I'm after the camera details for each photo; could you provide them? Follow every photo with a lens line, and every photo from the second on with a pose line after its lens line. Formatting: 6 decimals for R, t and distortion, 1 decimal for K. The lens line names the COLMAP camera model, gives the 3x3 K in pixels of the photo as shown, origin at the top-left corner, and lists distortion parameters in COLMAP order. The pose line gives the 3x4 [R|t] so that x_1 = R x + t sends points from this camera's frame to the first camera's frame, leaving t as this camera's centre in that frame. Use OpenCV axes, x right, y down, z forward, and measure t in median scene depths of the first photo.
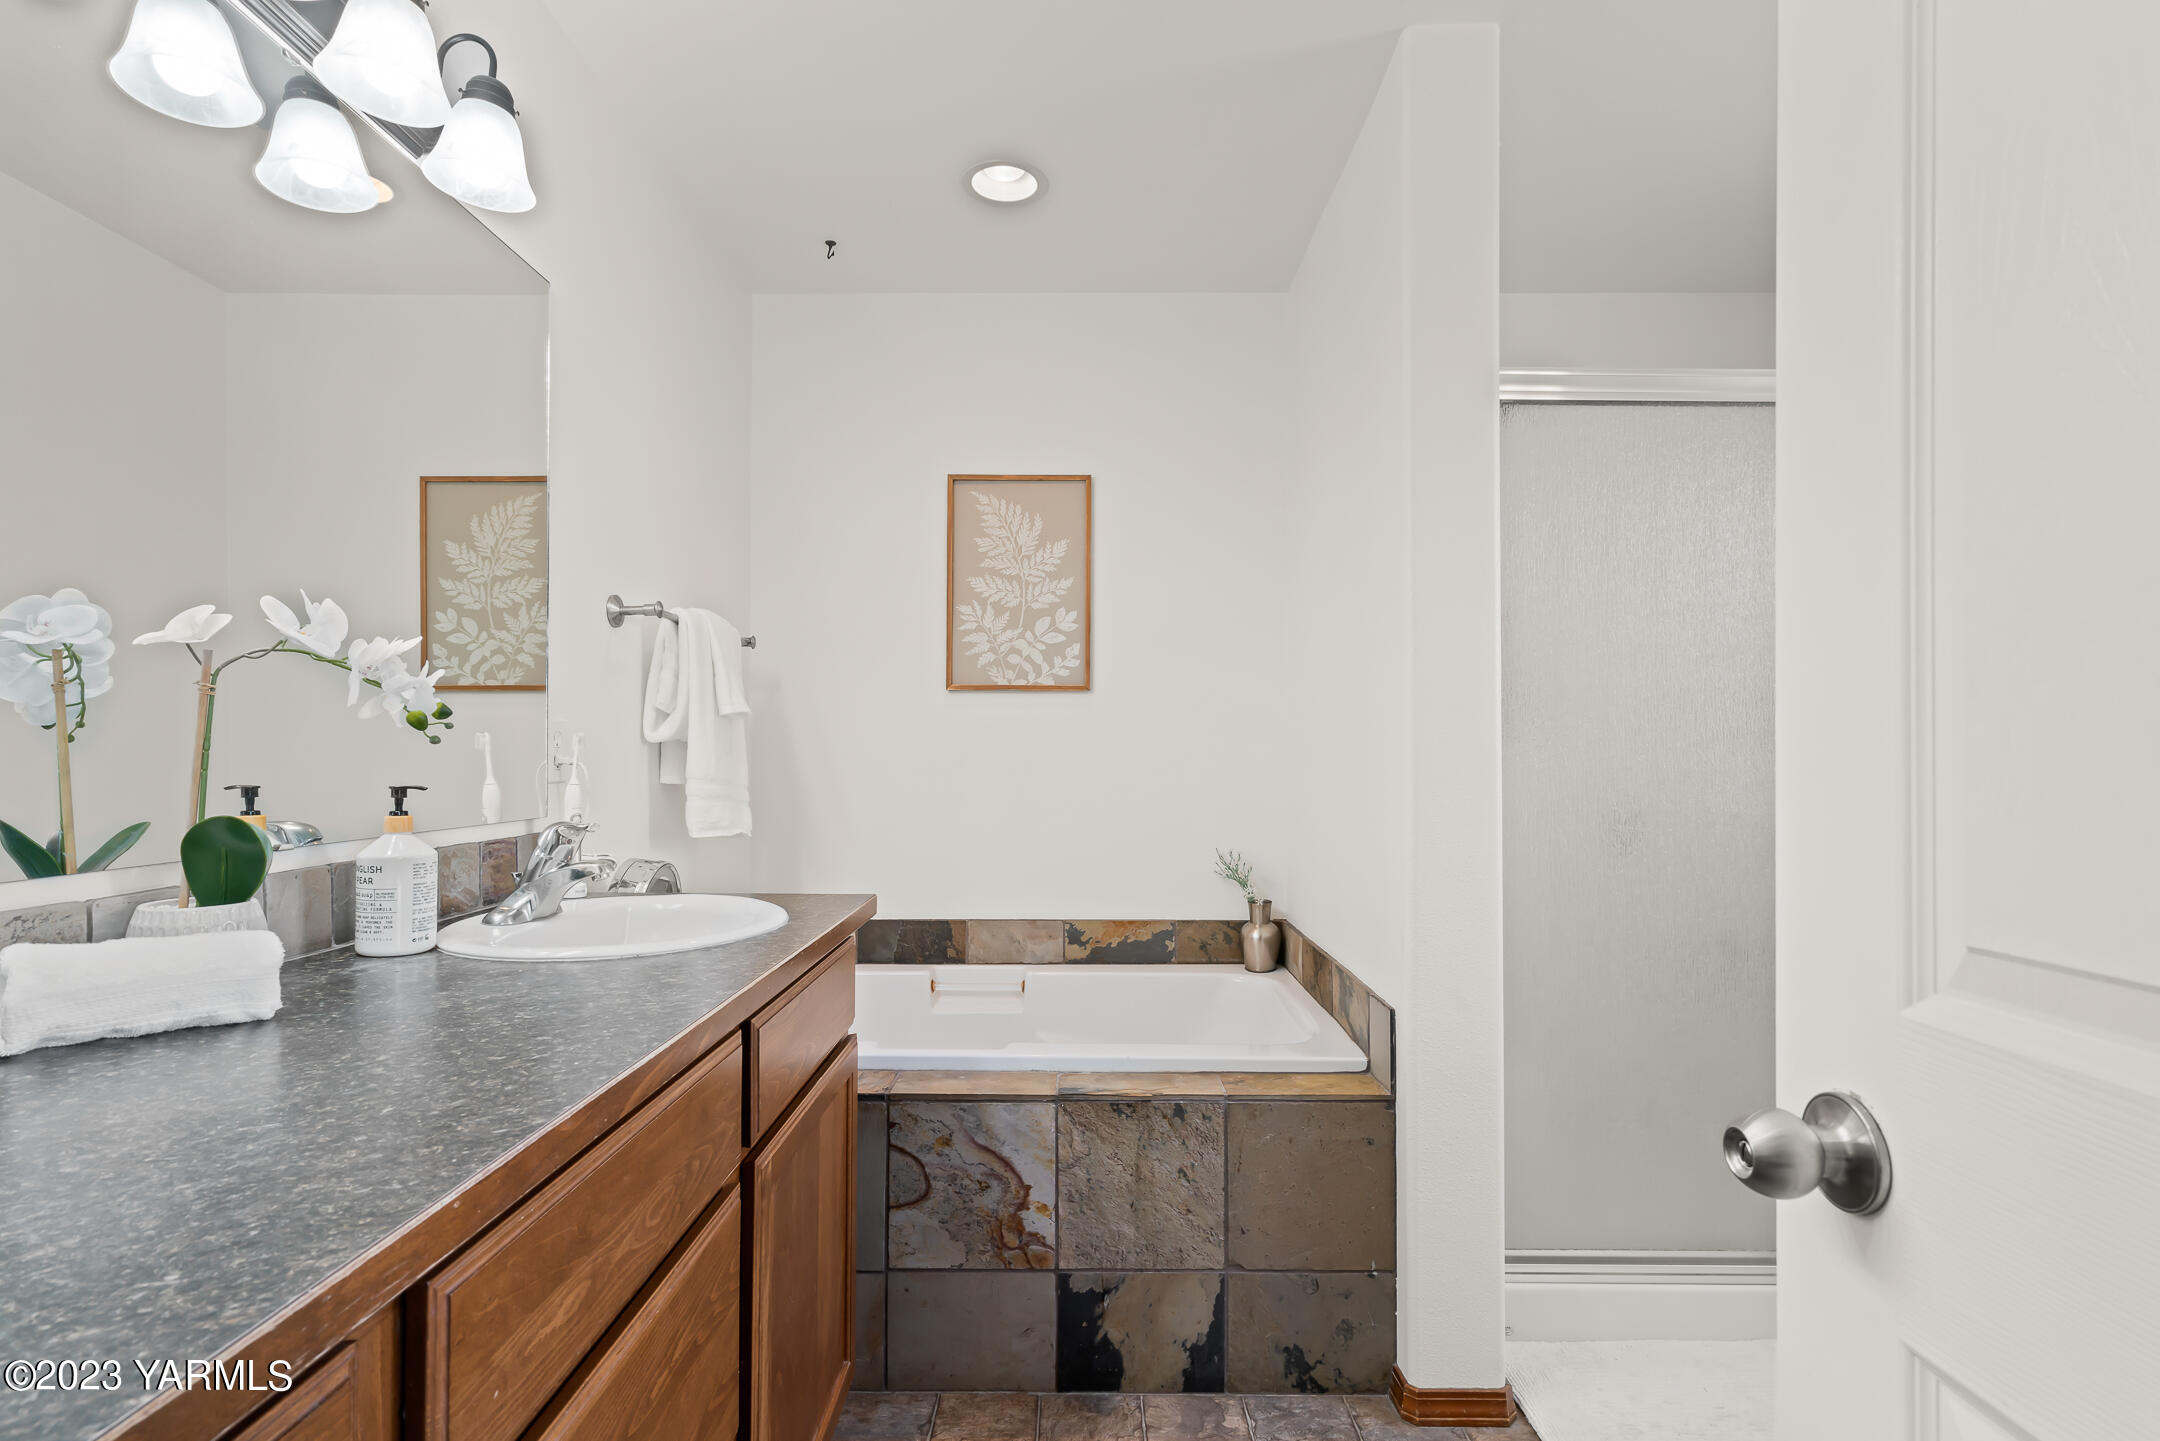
lens RADIAL K [[1075.4, 0, 1082.2], [0, 1075.4, 744.0], [0, 0, 1]] dist [0.002457, 0.000362]
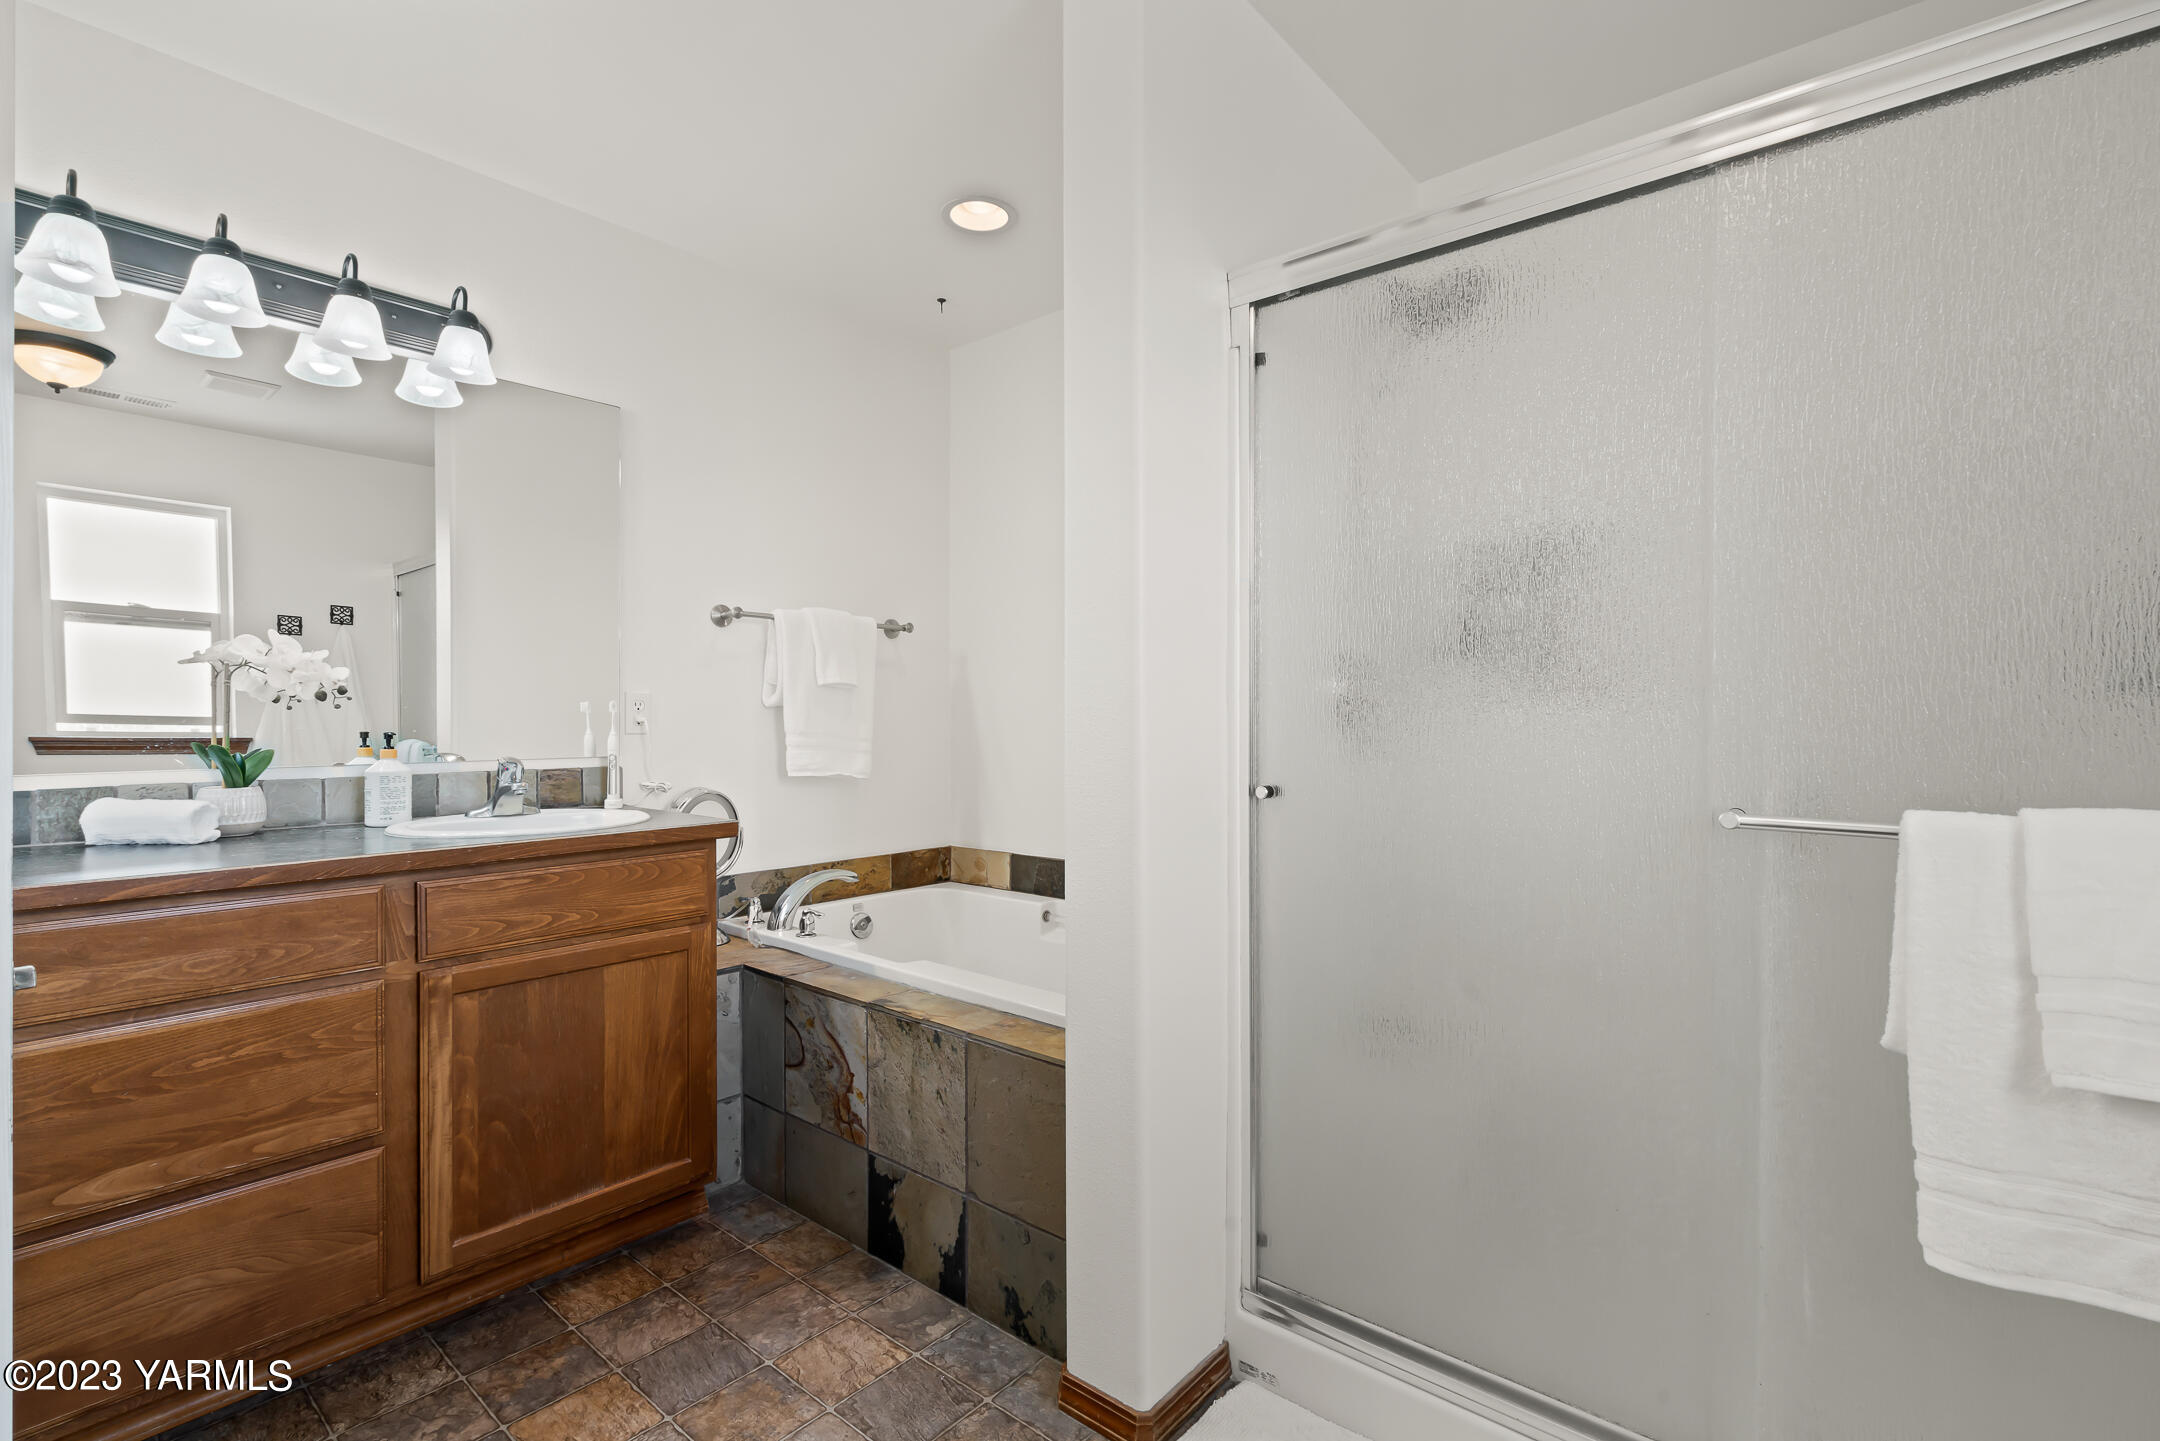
lens RADIAL K [[979.0, 0, 1080.0], [0, 979.0, 720.5], [0, 0, 1]] dist [-0.001628, 0.000118]
pose [[0.766520, 0.000669, -0.642221, 0.845592], [0.006998, 0.999931, 0.009393, 0.008301], [0.642183, -0.011694, 0.766462, 0.330797]]
